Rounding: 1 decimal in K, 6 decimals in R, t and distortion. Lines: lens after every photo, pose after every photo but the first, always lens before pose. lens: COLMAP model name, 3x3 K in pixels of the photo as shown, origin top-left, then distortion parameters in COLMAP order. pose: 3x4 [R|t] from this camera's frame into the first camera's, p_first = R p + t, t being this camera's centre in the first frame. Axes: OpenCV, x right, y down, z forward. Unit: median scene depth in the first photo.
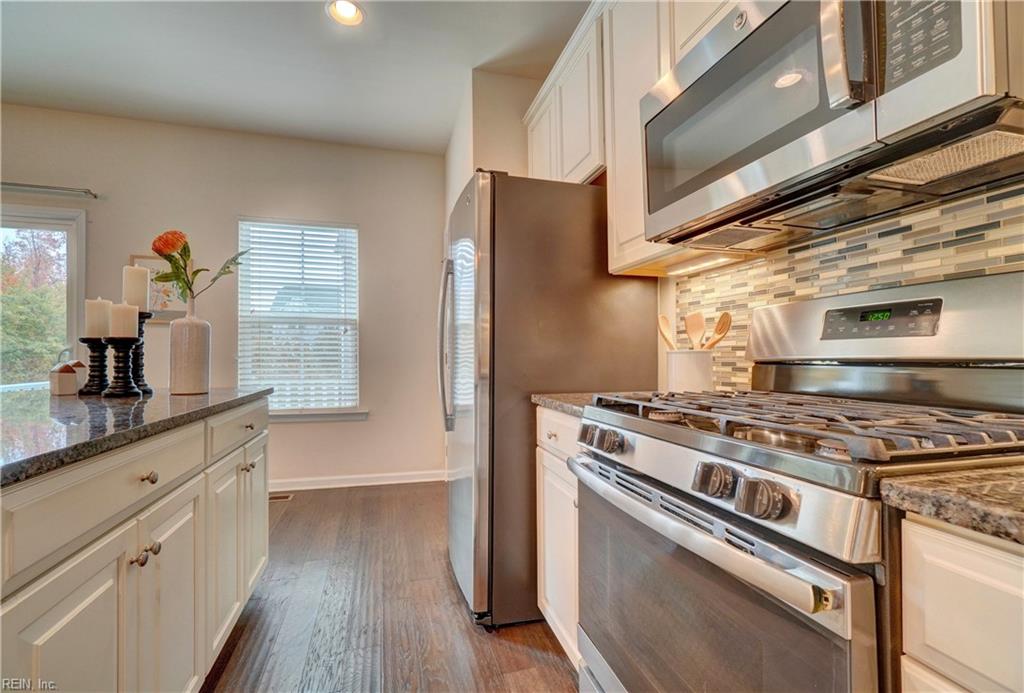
lens RADIAL K [[449.0, 0, 501.6], [0, 449.0, 350.3], [0, 0, 1]] dist [0.000294, 0.000266]
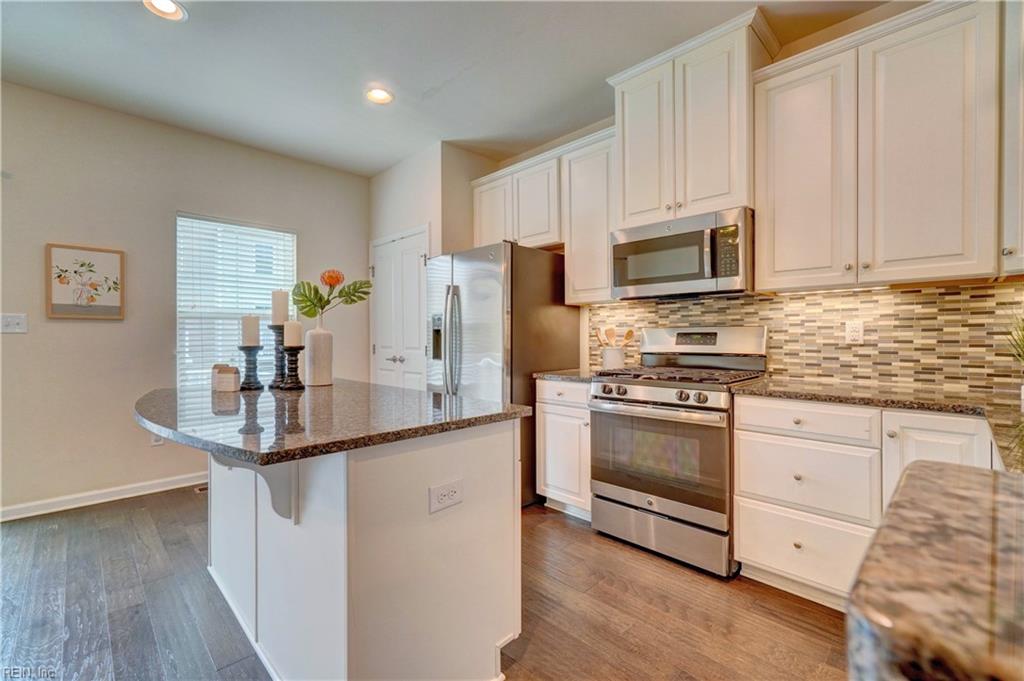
lens RADIAL K [[442.0, 0, 505.8], [0, 442.0, 338.9], [0, 0, 1]] dist [-0.013003, 0.007368]
pose [[0.870063, -0.009460, 0.492850, -1.002312], [0.000438, 0.999830, 0.018418, -0.077414], [-0.492941, -0.015809, 0.869919, -0.505472]]
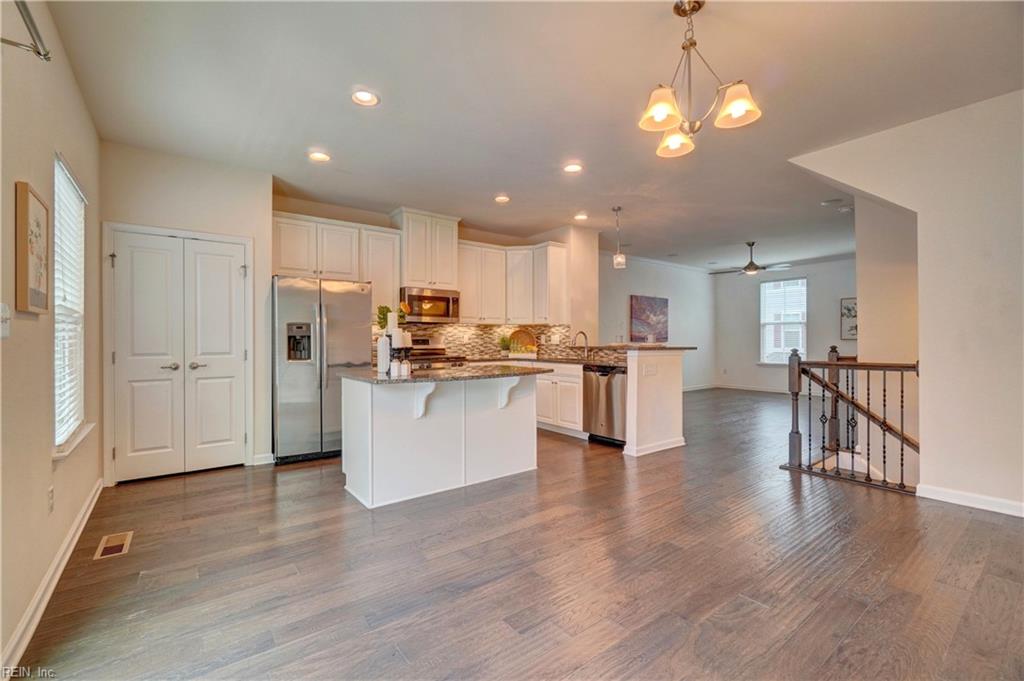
lens RADIAL K [[442.0, 0, 505.8], [0, 442.0, 338.9], [0, 0, 1]] dist [-0.013003, 0.007368]
pose [[-0.380269, -0.001735, 0.924874, -3.278827], [-0.010014, 0.999947, -0.002242, -0.072091], [-0.924822, -0.010114, -0.380266, 1.459974]]
